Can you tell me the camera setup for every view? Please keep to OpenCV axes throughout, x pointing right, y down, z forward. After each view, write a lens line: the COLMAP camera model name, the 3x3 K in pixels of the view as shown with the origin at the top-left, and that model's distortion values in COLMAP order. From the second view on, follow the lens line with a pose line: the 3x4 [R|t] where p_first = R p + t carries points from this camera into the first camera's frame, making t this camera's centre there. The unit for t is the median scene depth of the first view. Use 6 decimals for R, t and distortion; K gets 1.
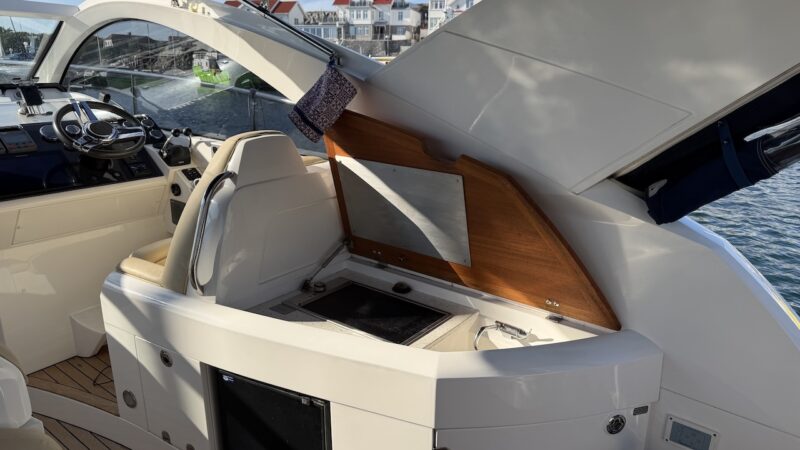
lens RADIAL K [[548.9, 0, 408.3], [0, 548.9, 225.0], [0, 0, 1]] dist [0.061542, -0.095159]
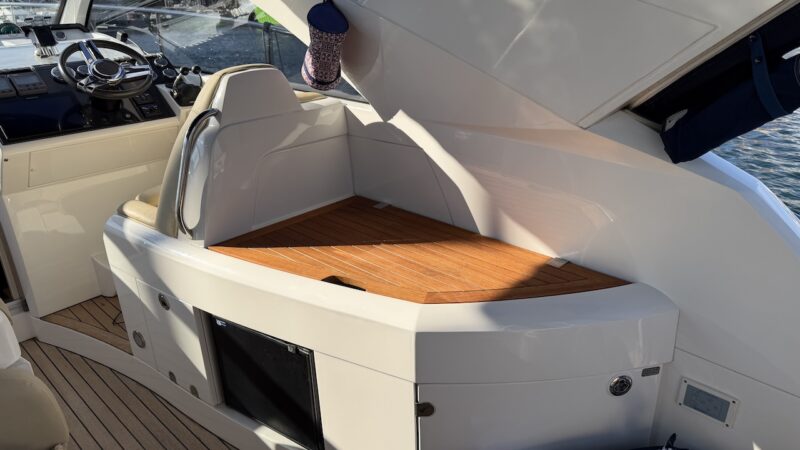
lens RADIAL K [[548.9, 0, 408.3], [0, 548.9, 225.0], [0, 0, 1]] dist [0.061542, -0.095159]
pose [[0.994131, 0.007232, -0.107938, 0.086376], [0.004119, 0.994508, 0.104576, 0.001870], [0.108102, -0.104407, 0.988642, 0.065041]]
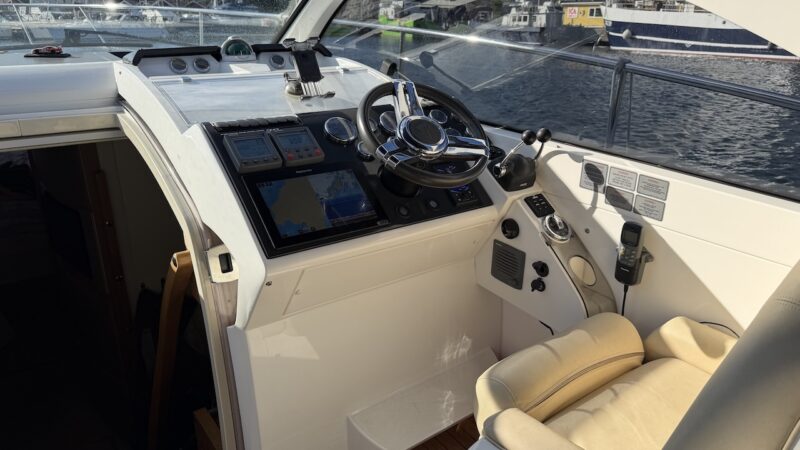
lens RADIAL K [[575.1, 0, 400.0], [0, 575.1, 225.0], [0, 0, 1]] dist [-0.038169, 0.000042]
pose [[0.951151, 0.102497, -0.291215, -0.414216], [-0.080909, 0.993068, 0.085260, -0.131648], [0.297935, -0.057534, 0.952851, 0.428083]]
